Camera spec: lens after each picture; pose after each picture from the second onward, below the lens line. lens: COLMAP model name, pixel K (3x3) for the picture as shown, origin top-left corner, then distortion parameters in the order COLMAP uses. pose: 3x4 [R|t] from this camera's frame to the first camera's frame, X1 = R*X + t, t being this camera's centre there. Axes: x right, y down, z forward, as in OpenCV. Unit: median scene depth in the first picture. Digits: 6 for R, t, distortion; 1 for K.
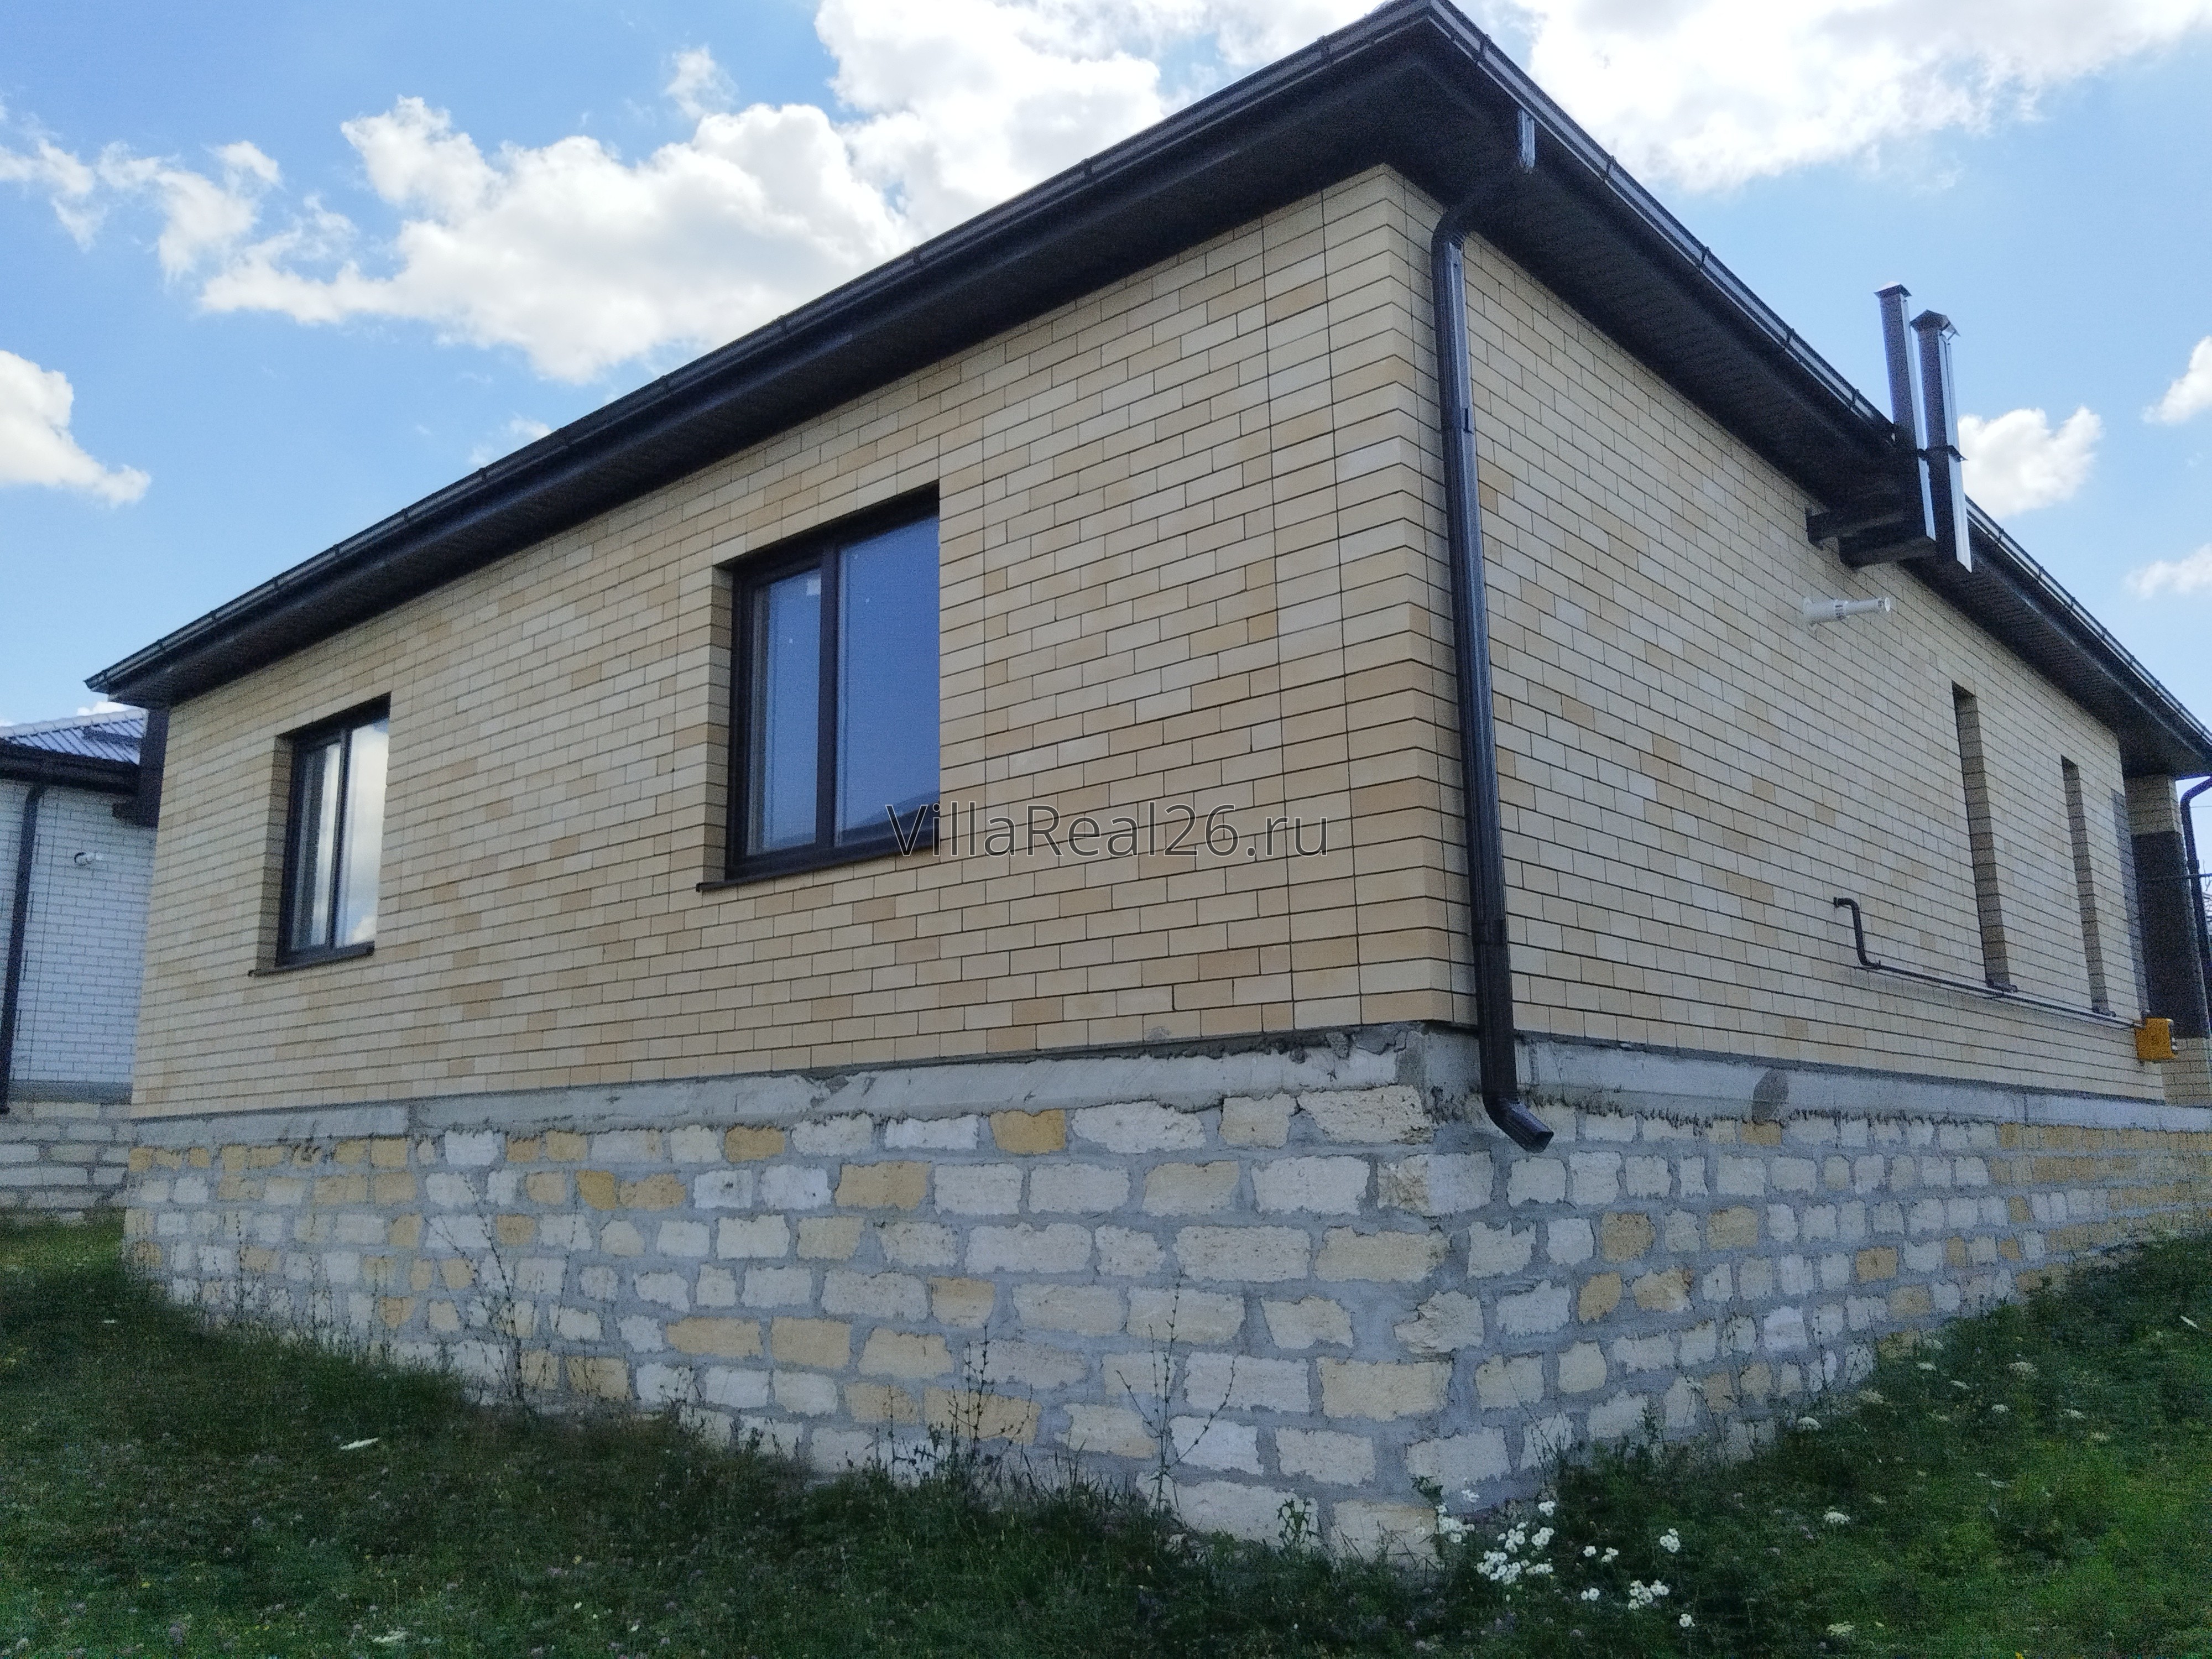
lens RADIAL K [[1733.2, 0, 1106.0], [0, 1733.2, 829.5], [0, 0, 1]] dist [-0.003413, 0.000805]
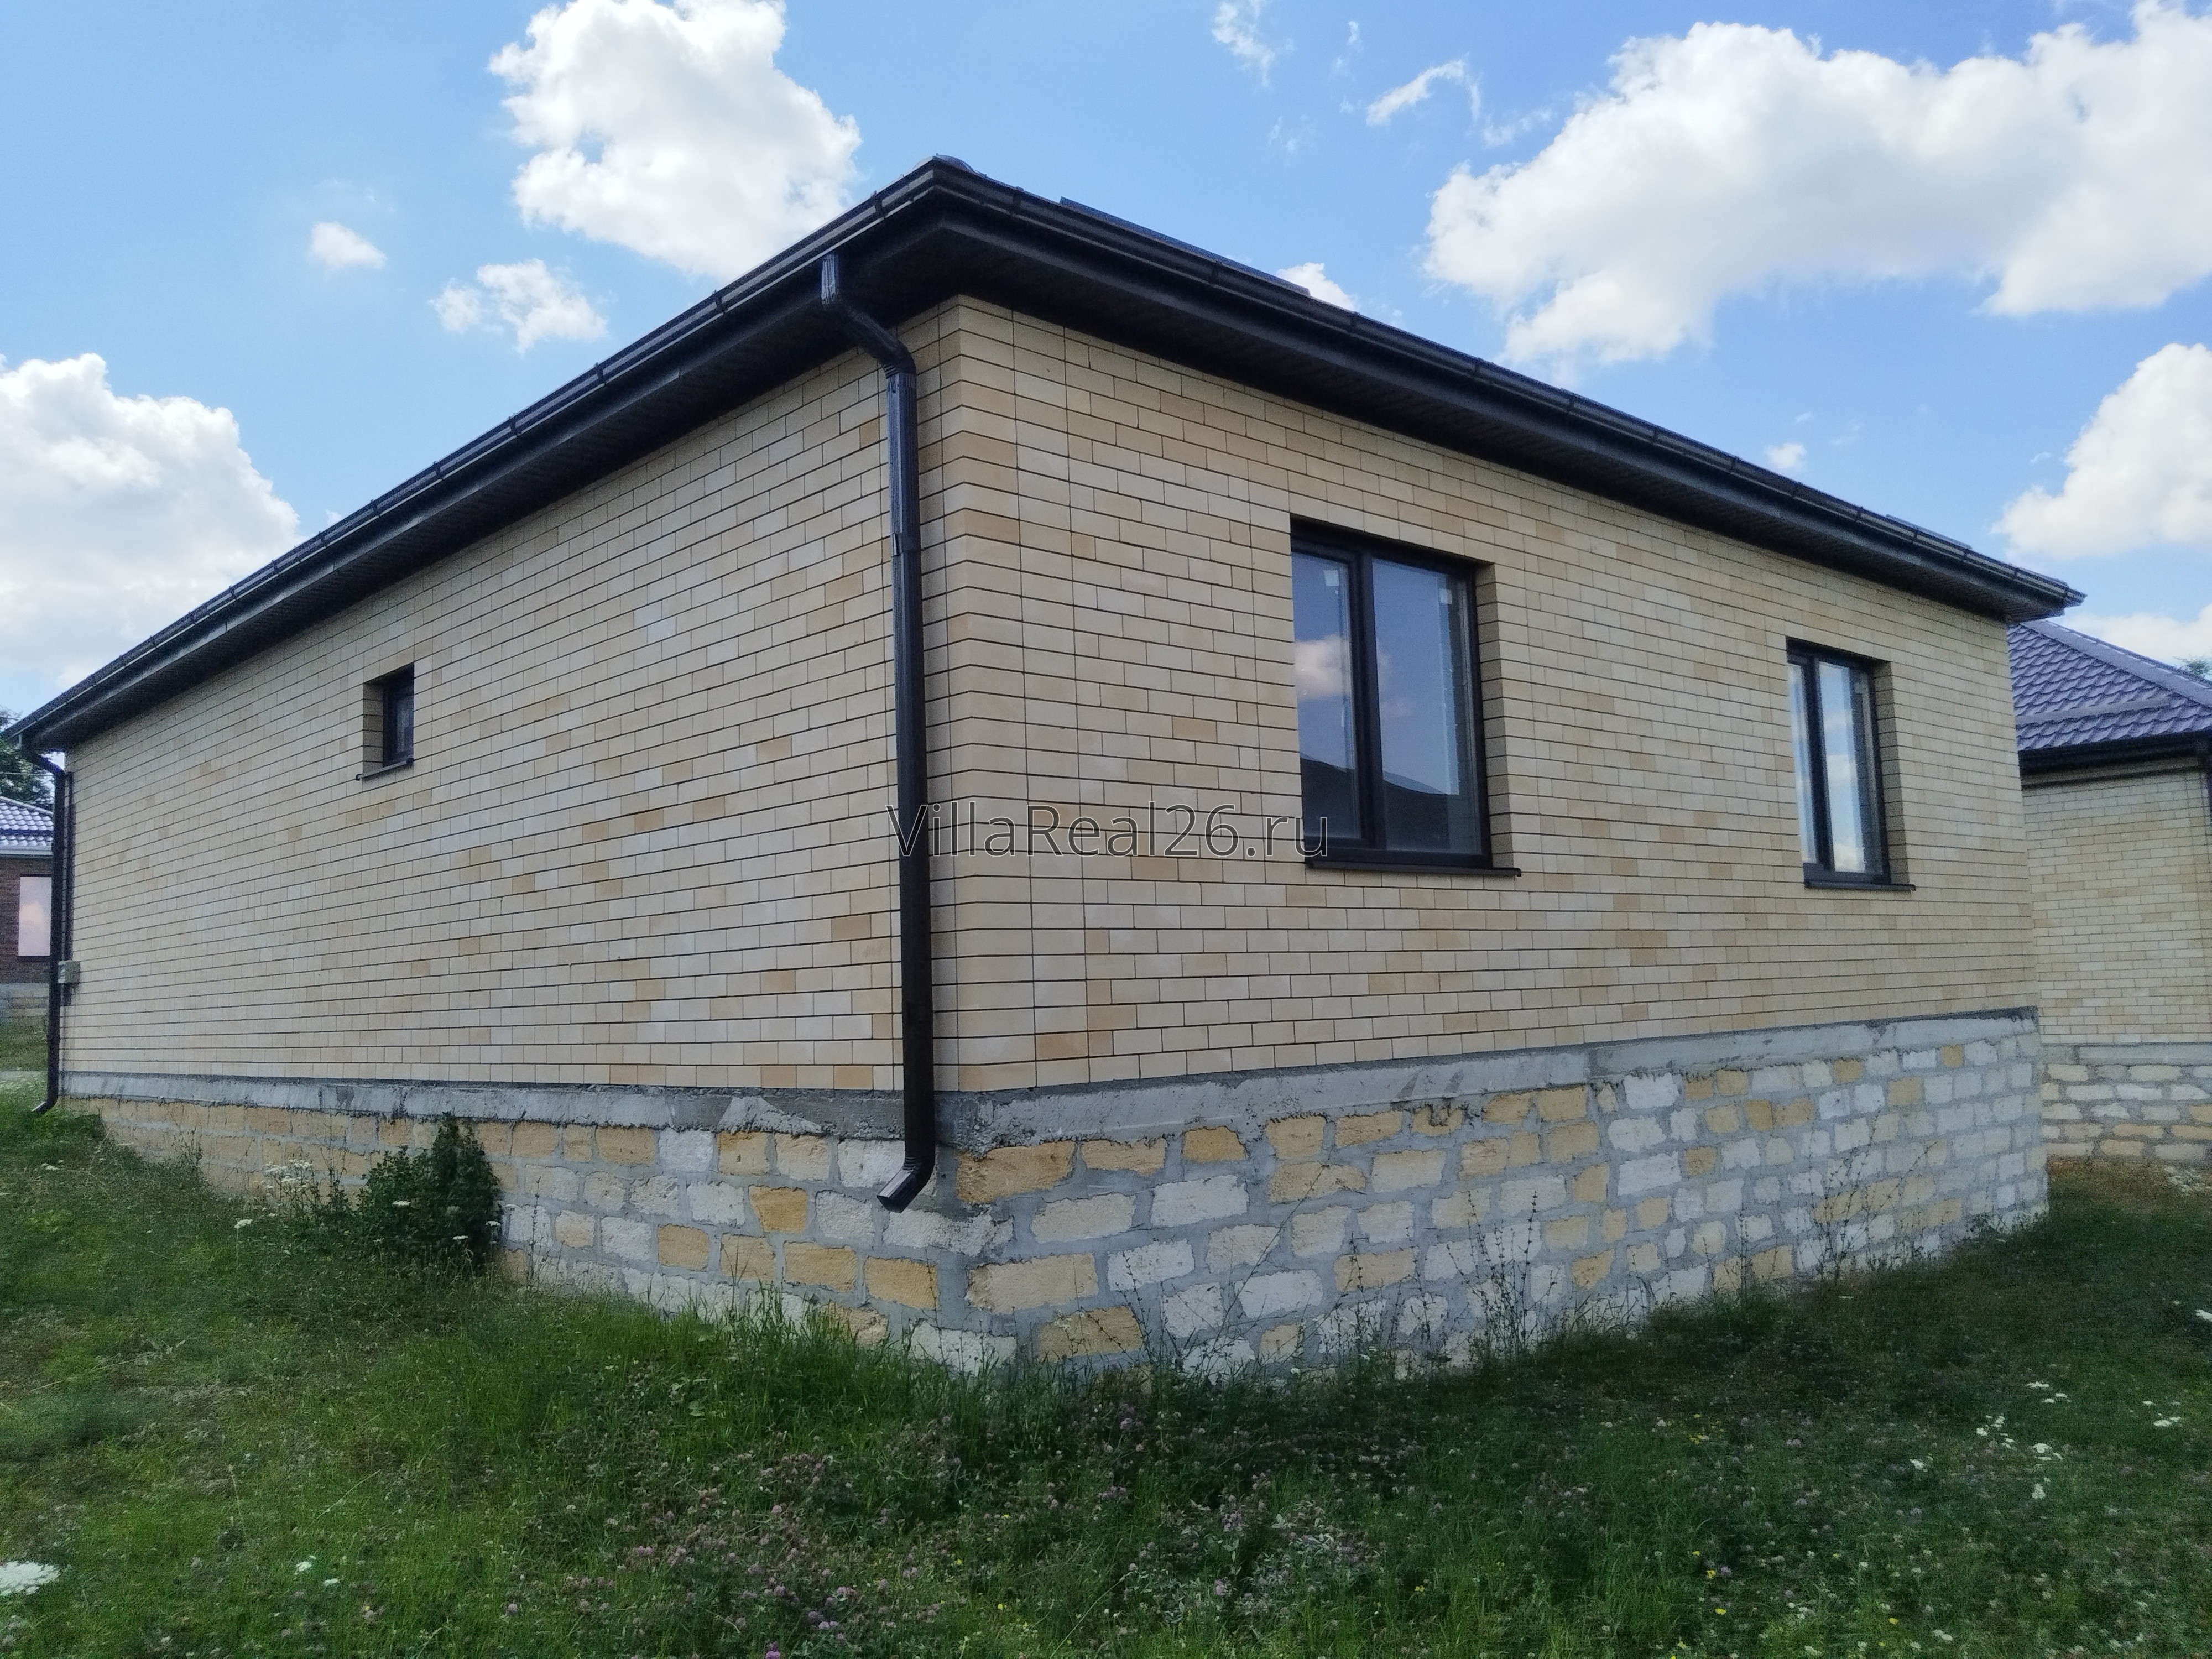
lens RADIAL K [[1733.2, 0, 1106.0], [0, 1733.2, 829.5], [0, 0, 1]] dist [-0.003413, 0.000805]
pose [[0.102703, 0.107148, 0.988924, -1.438738], [-0.157284, 0.983424, -0.090218, 0.176085], [-0.982199, -0.146276, 0.117853, 1.226117]]
